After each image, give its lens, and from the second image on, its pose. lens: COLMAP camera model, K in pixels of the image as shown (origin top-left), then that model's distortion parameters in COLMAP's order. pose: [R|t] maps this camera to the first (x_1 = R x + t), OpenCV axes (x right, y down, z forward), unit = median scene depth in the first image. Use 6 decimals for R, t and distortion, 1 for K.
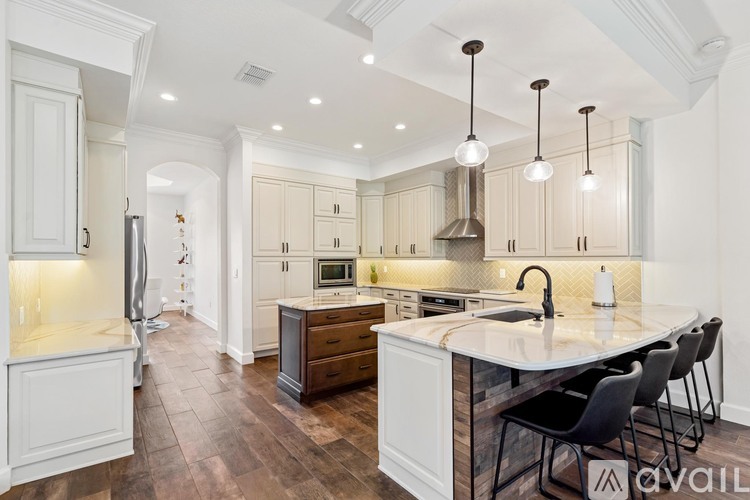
lens RADIAL K [[361.8, 0, 375.0], [0, 361.8, 250.0], [0, 0, 1]] dist [-0.000804, 0.000045]
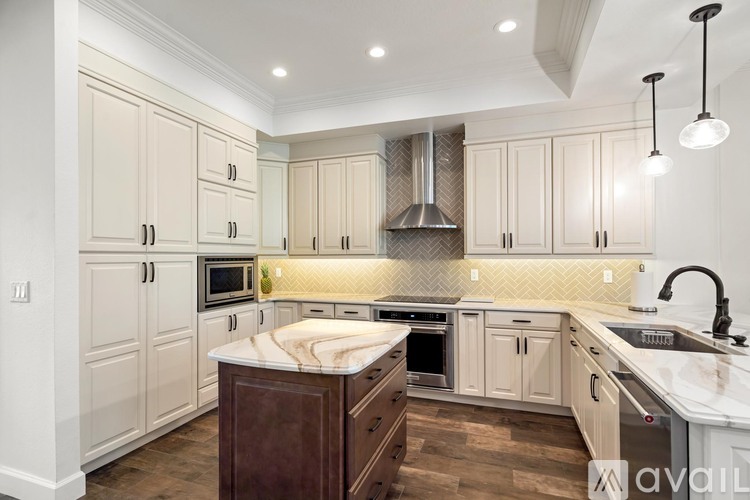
lens RADIAL K [[381.0, 0, 375.0], [0, 381.0, 250.0], [0, 0, 1]] dist [0.002481, 0.001091]
pose [[0.838583, 0.008687, 0.544704, -0.260012], [-0.012210, 0.999921, 0.002849, 0.008614], [-0.544637, -0.009040, 0.838623, 0.370318]]
